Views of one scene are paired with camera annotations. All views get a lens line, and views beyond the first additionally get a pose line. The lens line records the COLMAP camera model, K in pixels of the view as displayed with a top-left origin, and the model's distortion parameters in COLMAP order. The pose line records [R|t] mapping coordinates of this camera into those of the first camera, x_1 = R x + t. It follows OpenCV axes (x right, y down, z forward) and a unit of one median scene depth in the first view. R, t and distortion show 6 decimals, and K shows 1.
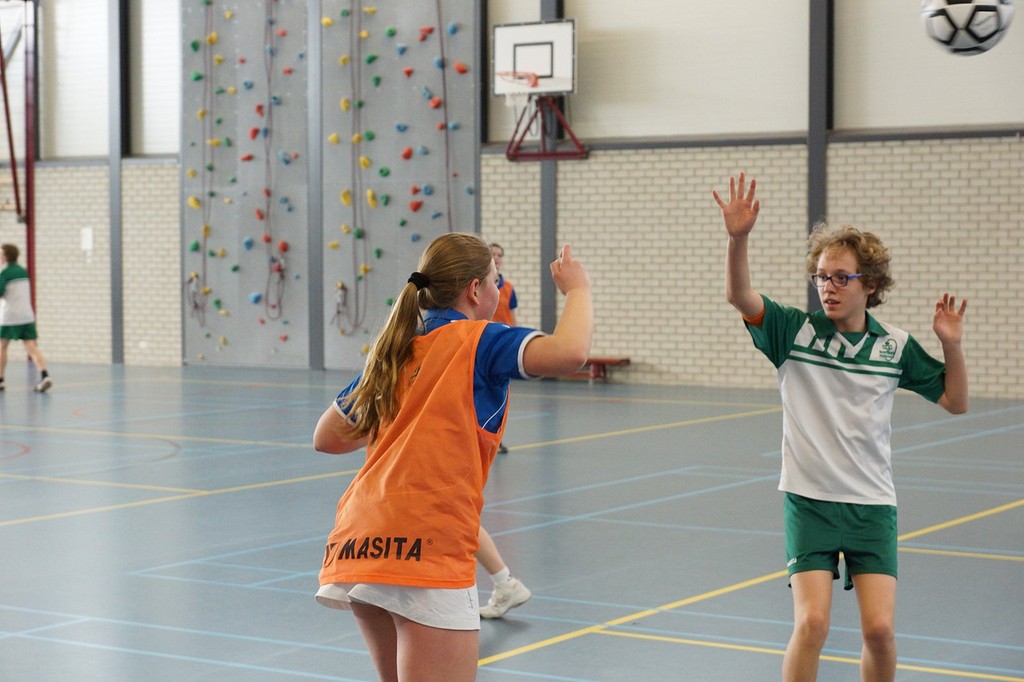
lens RADIAL K [[2207.6, 0, 530.6], [0, 2207.6, 343.0], [0, 0, 1]] dist [0.055321, -0.649710]
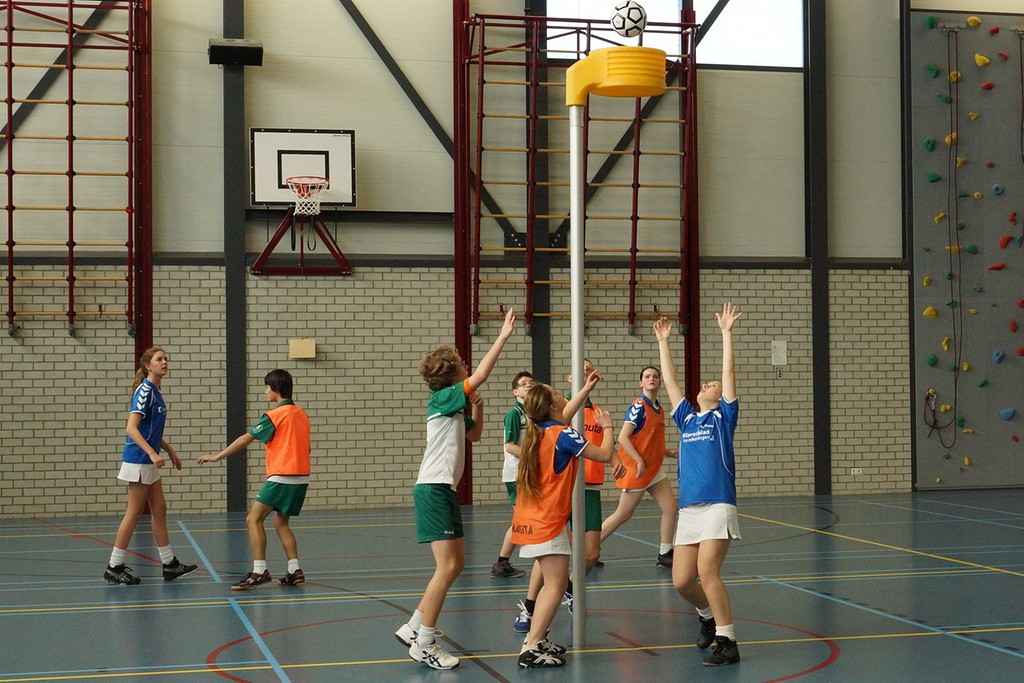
lens RADIAL K [[1956.9, 0, 587.2], [0, 1956.9, 327.3], [0, 0, 1]] dist [-0.000178, 0.050898]
pose [[0.646681, 0.011466, 0.762674, -0.554642], [0.040535, 0.997958, -0.049373, -0.014726], [-0.761683, 0.062844, 0.644895, 0.372281]]
